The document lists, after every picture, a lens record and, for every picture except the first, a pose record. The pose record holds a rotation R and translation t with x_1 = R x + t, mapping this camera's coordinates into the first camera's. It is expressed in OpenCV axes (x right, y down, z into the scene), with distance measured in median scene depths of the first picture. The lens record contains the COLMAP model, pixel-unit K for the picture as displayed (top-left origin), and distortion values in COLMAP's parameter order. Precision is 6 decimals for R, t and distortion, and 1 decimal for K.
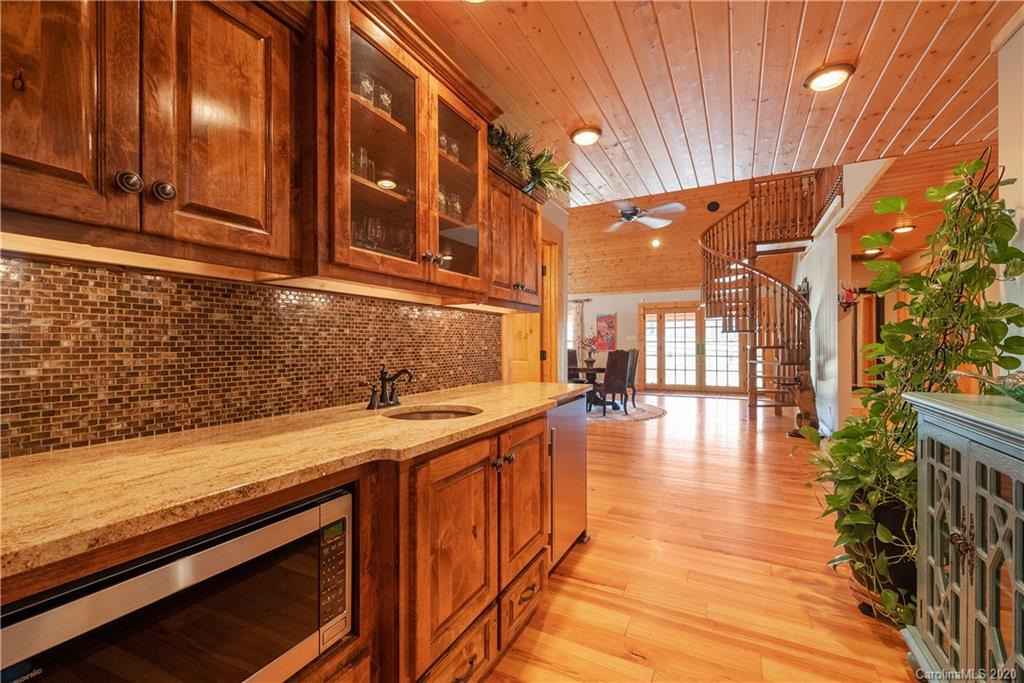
lens RADIAL K [[397.9, 0, 511.7], [0, 397.9, 342.5], [0, 0, 1]] dist [0.001818, 0.000424]
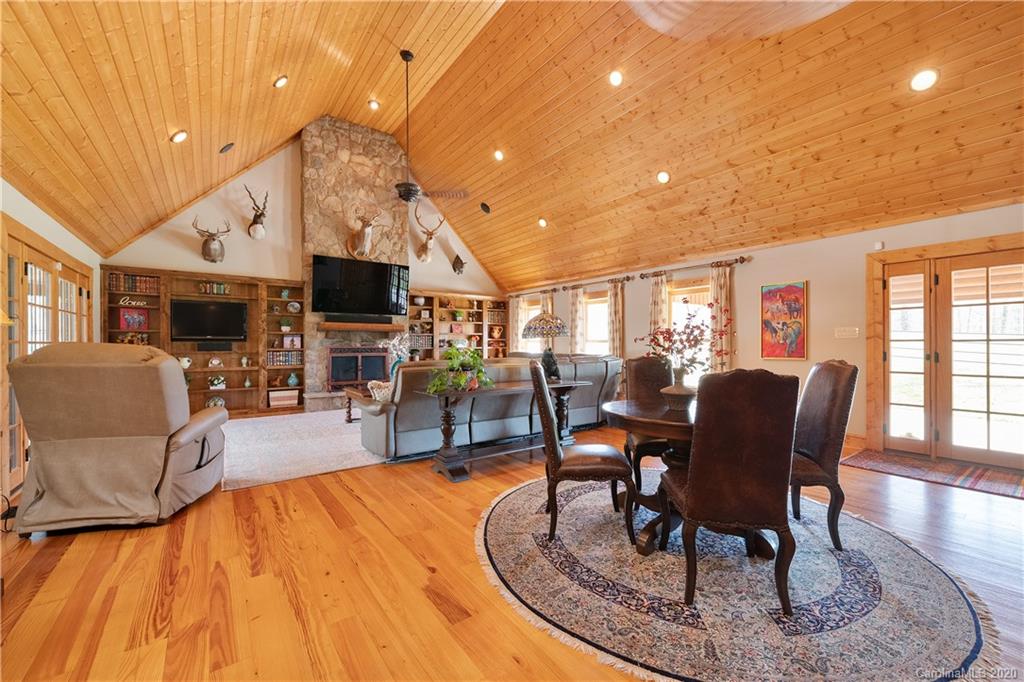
lens RADIAL K [[397.9, 0, 521.6], [0, 397.9, 345.8], [0, 0, 1]] dist [0.001818, 0.000424]
pose [[0.905303, 0.000782, -0.424765, 0.161084], [0.002448, 0.999972, 0.007058, -0.001077], [0.424759, -0.007429, 0.905276, 0.444649]]
